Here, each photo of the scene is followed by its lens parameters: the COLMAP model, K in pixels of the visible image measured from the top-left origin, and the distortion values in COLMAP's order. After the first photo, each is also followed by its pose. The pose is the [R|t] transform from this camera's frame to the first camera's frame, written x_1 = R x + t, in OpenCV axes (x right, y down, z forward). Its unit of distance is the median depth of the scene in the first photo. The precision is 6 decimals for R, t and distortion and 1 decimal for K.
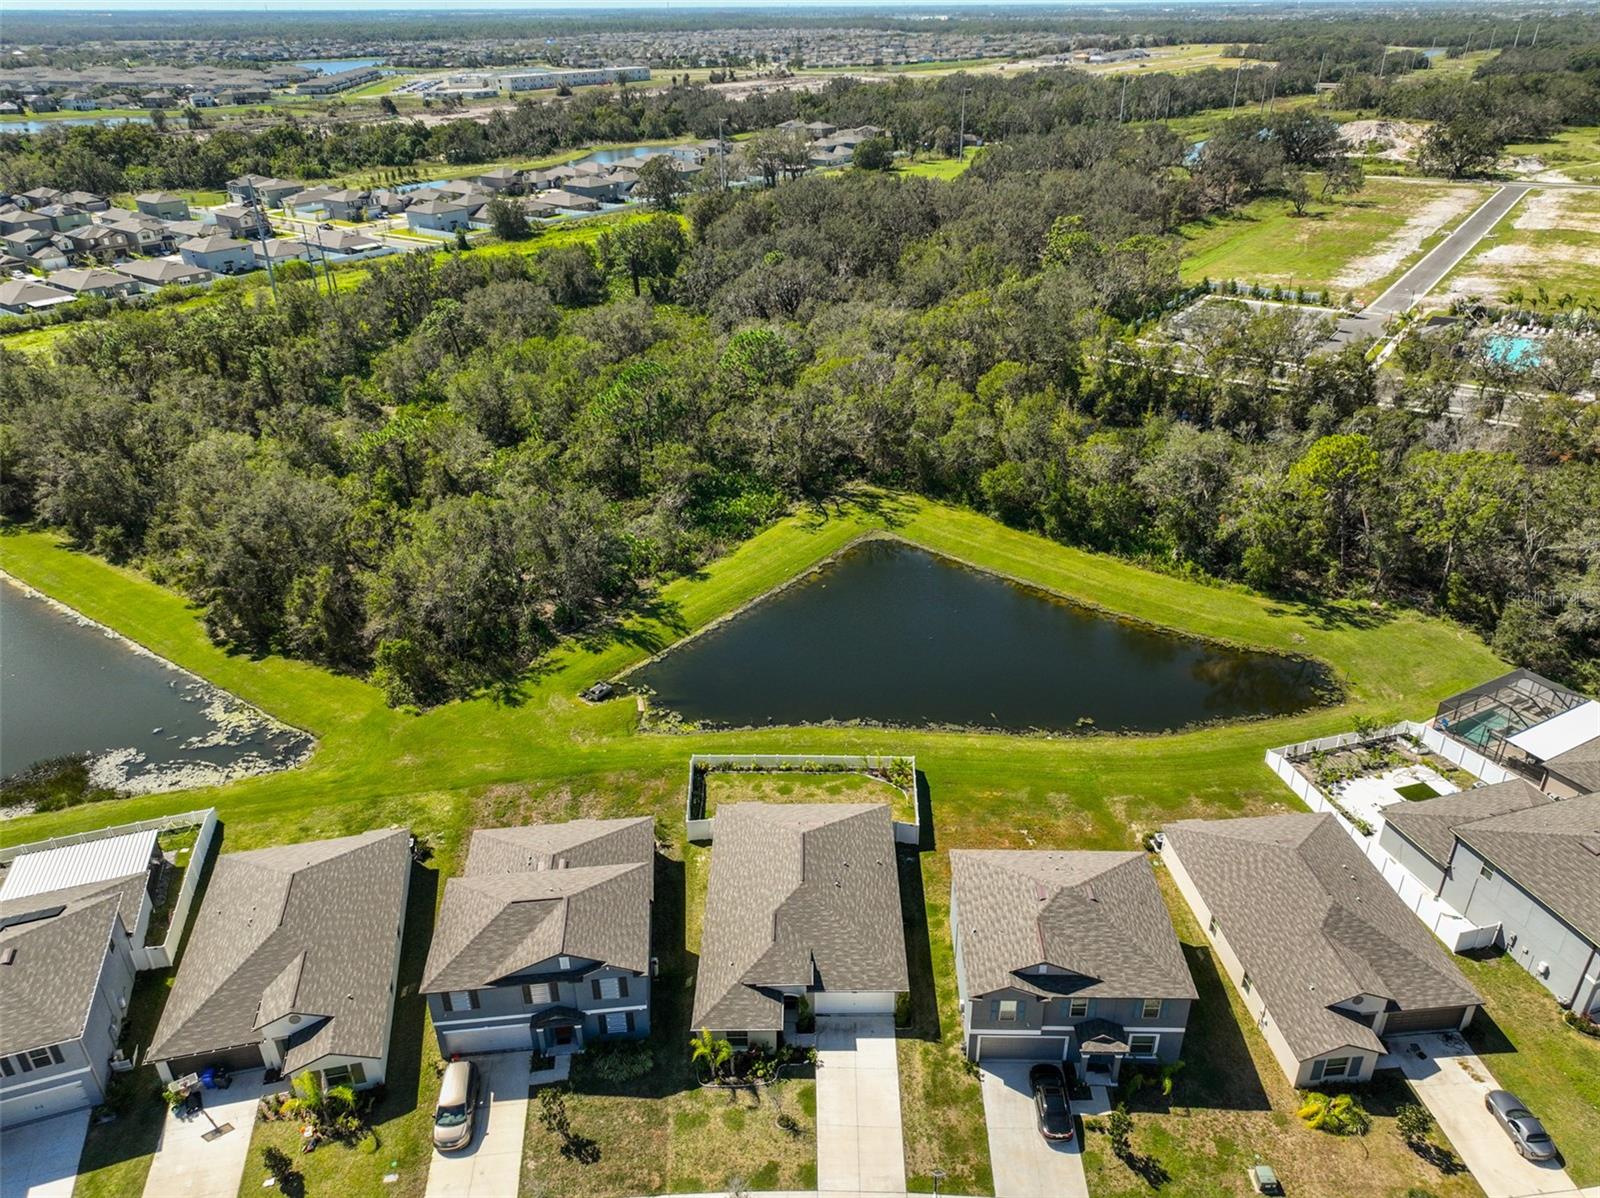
lens RADIAL K [[1116.1, 0, 803.7], [0, 1116.1, 600.3], [0, 0, 1]] dist [-0.000413, 0.017704]
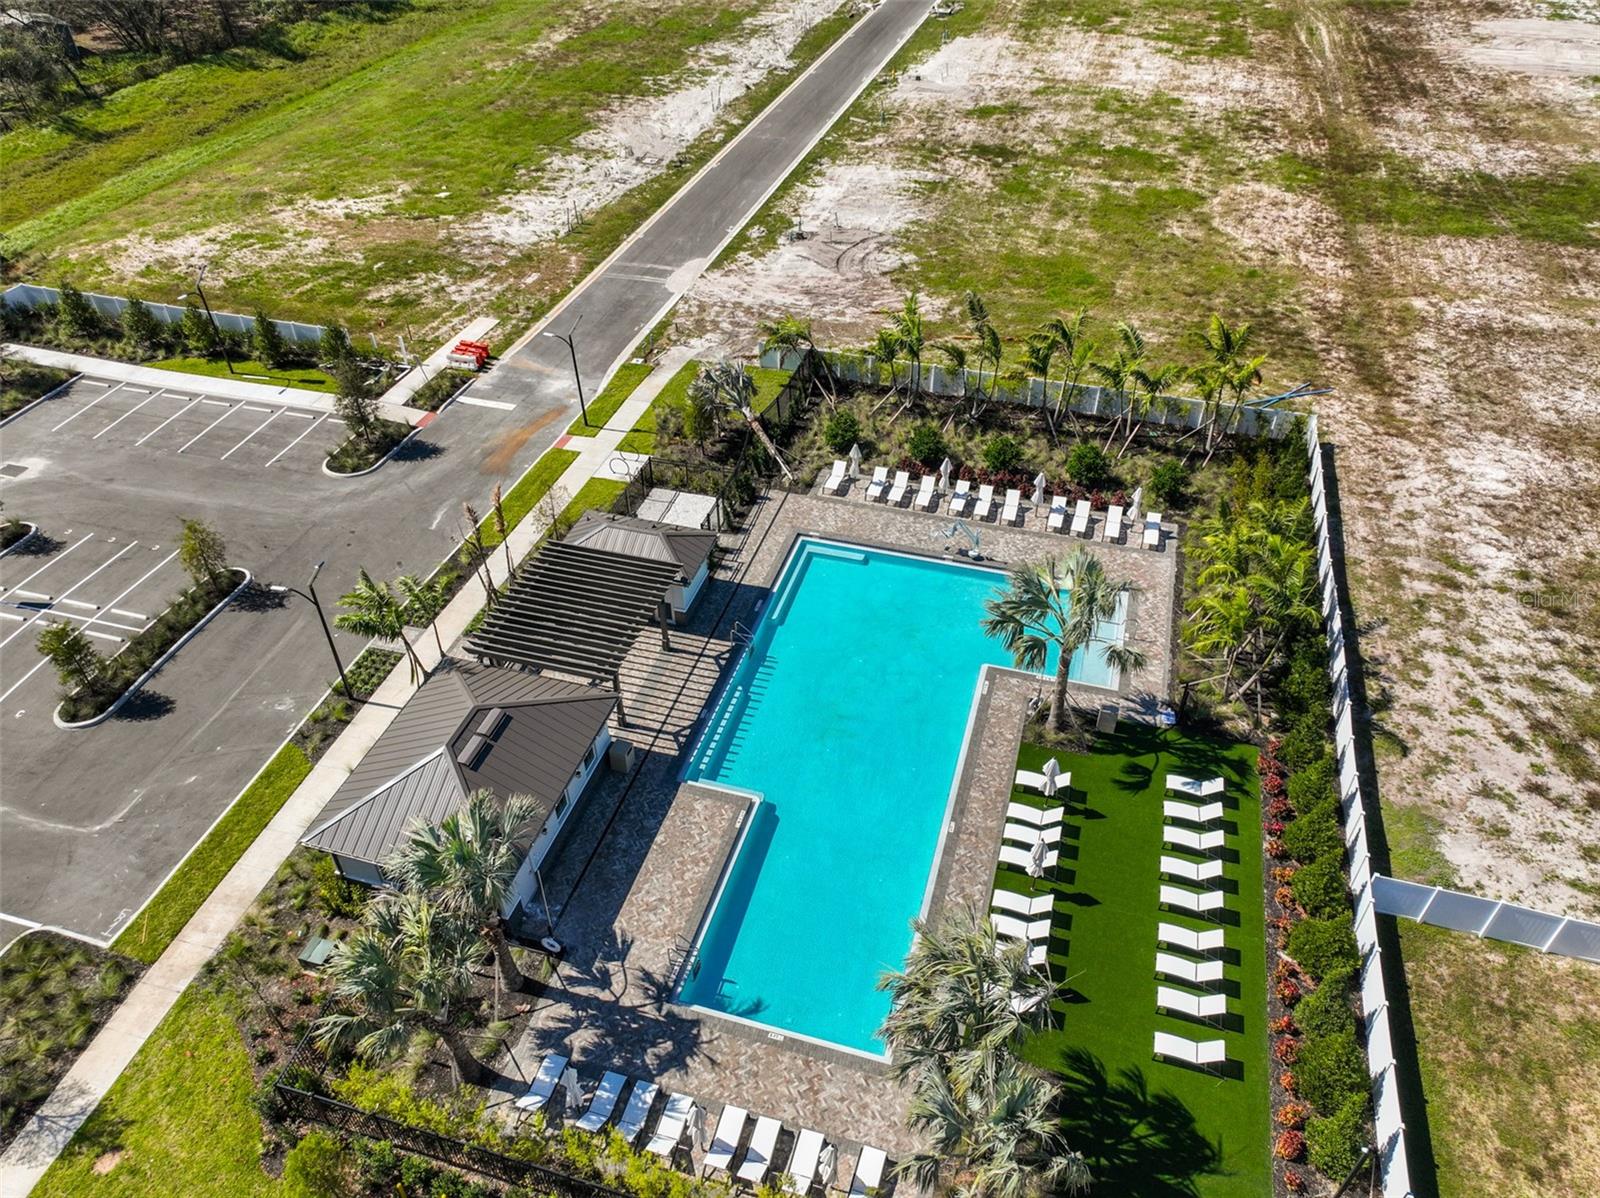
lens RADIAL K [[1116.1, 0, 805.9], [0, 1116.1, 599.4], [0, 0, 1]] dist [-0.000413, 0.017704]
pose [[0.942655, -0.206974, 0.261845, 0.956298], [0.150459, 0.963790, 0.220163, -0.494743], [-0.297931, -0.168141, 0.939662, 1.331096]]
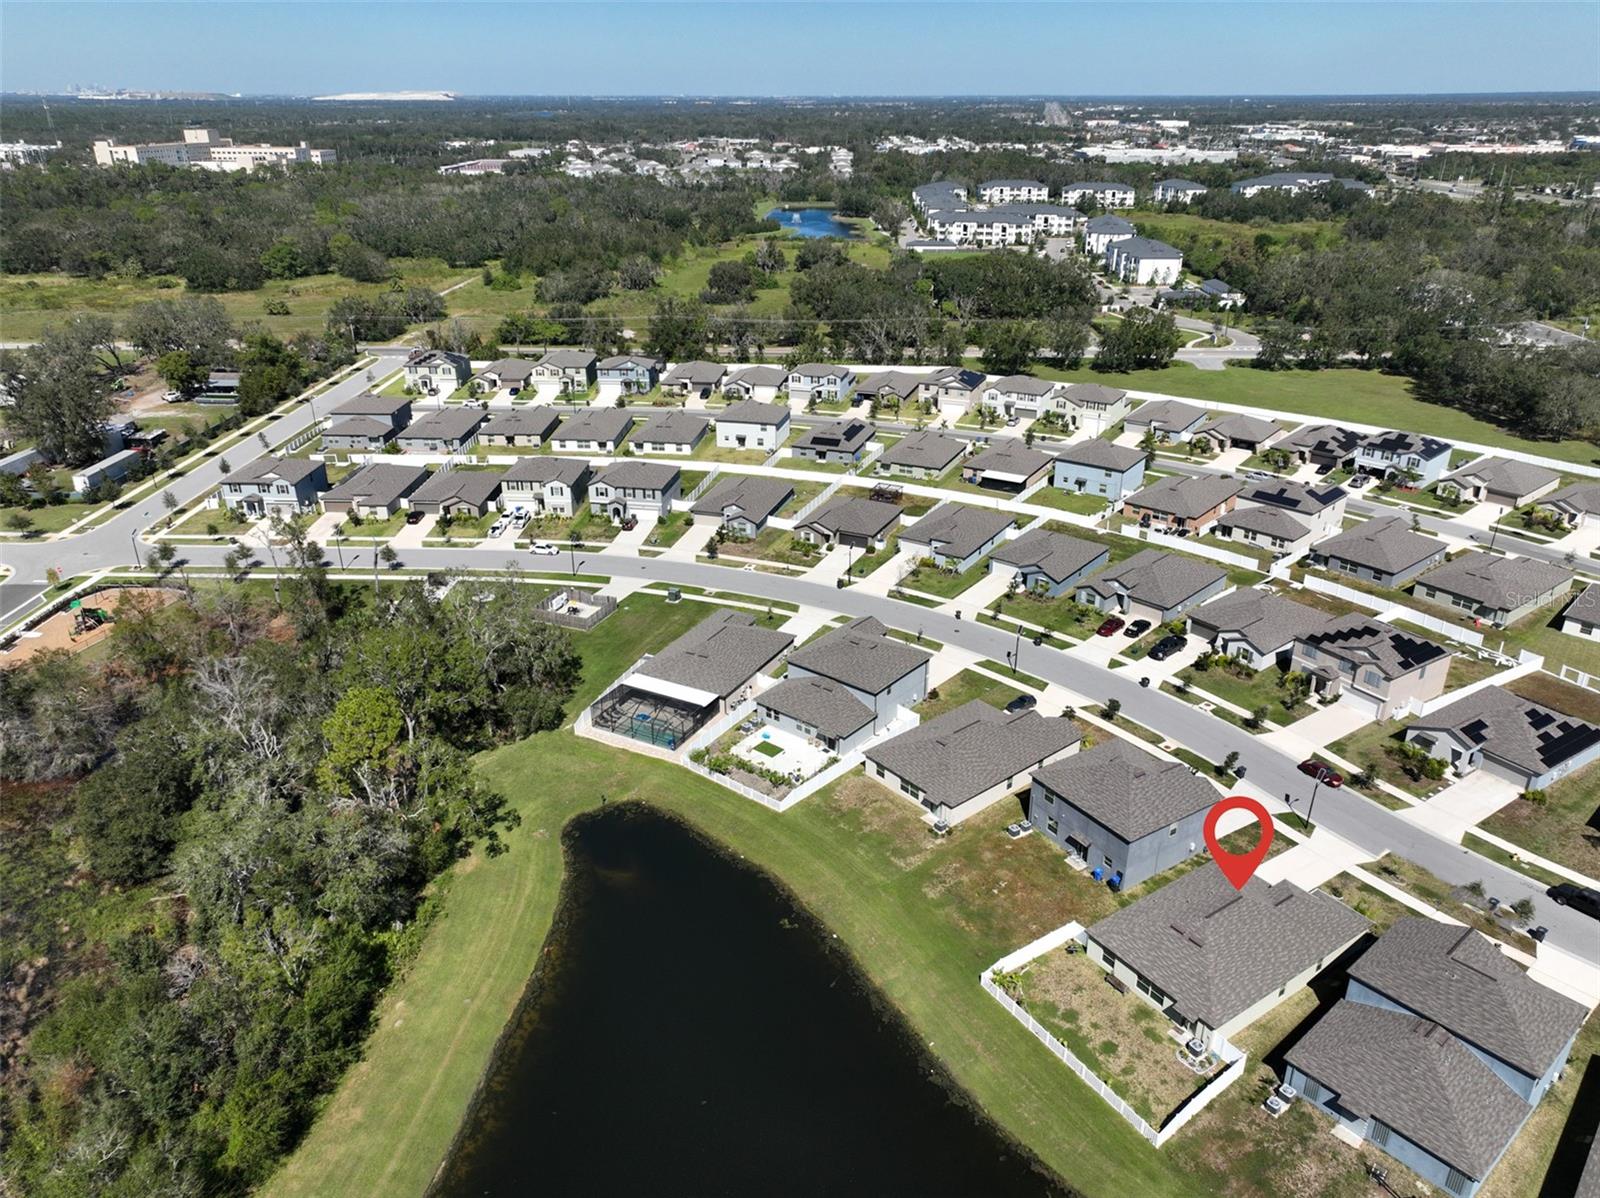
lens RADIAL K [[1116.1, 0, 798.2], [0, 1116.1, 599.4], [0, 0, 1]] dist [-0.000413, 0.017704]
pose [[-0.564348, -0.330300, 0.756580, -0.353870], [0.392774, 0.698664, 0.597994, -0.590076], [-0.726112, 0.634642, -0.264557, 0.926523]]
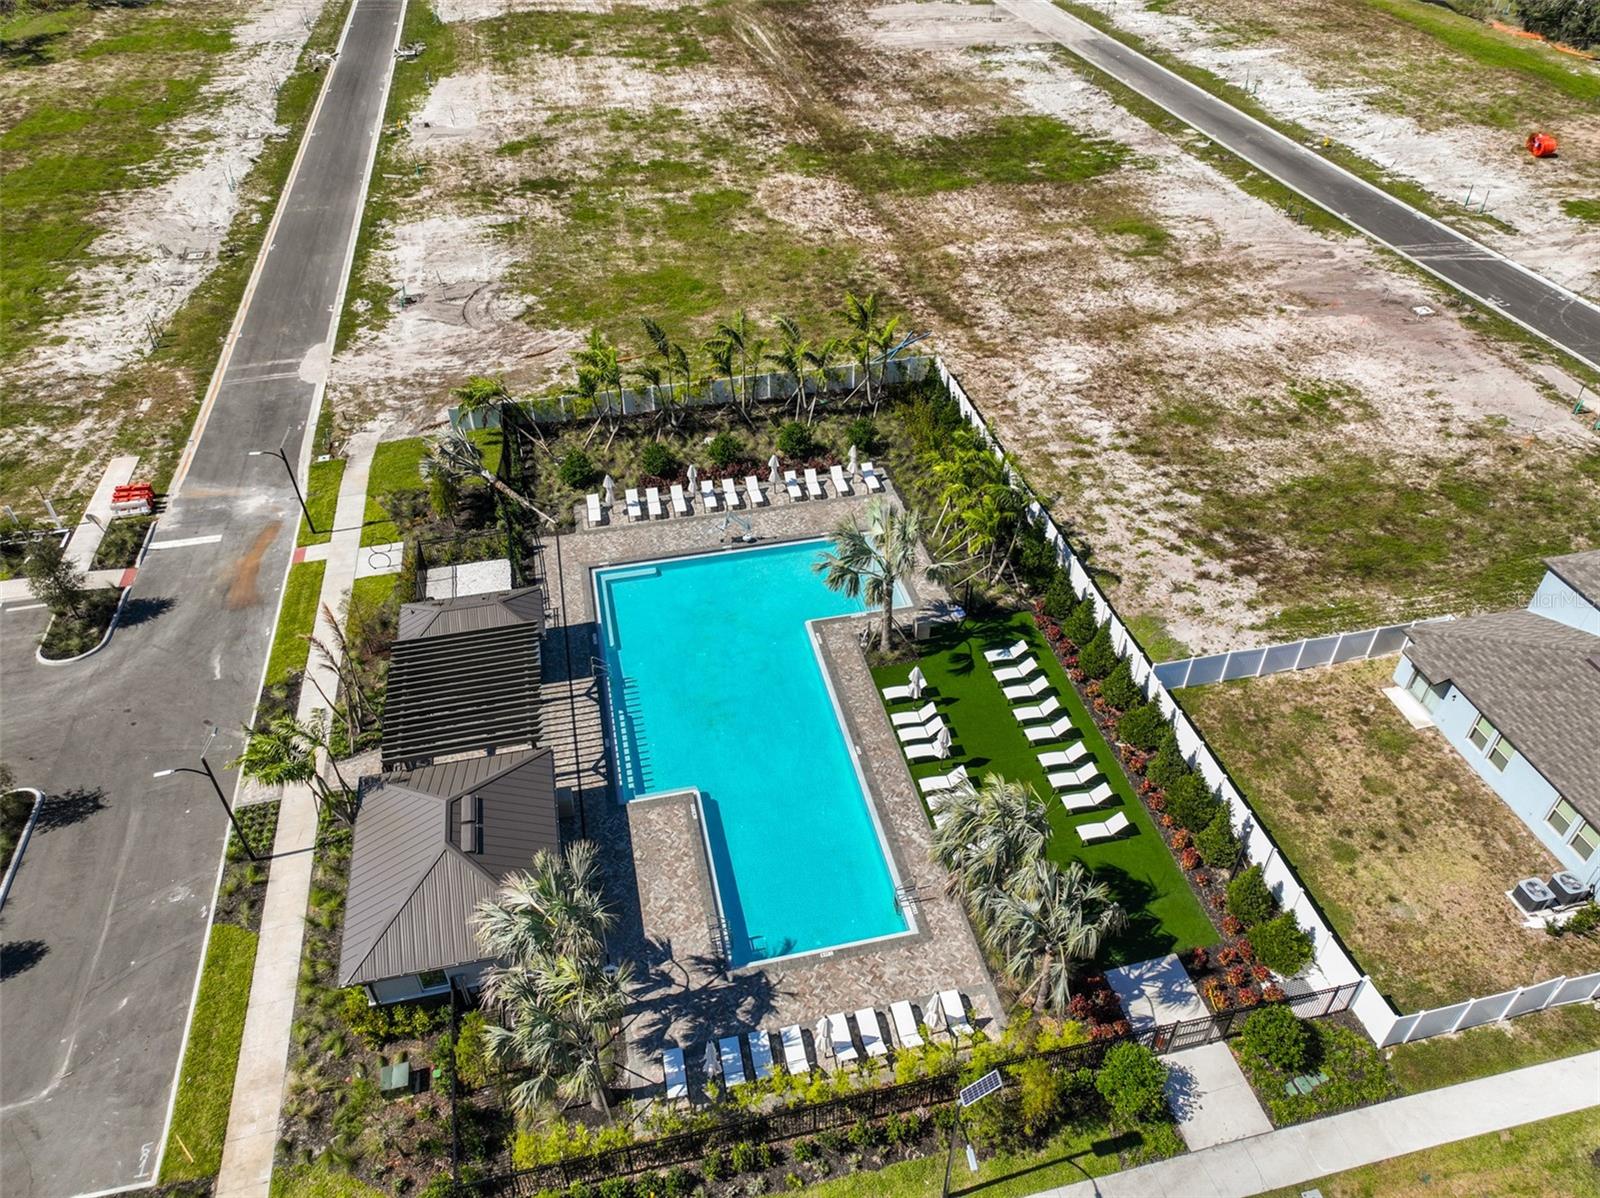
lens RADIAL K [[1116.1, 0, 806.2], [0, 1116.1, 597.6], [0, 0, 1]] dist [-0.000413, 0.017704]
pose [[0.662065, -0.469995, 0.583759, 0.848430], [0.347348, 0.882642, 0.316689, -0.531766], [-0.664093, -0.006901, 0.747618, 1.332805]]
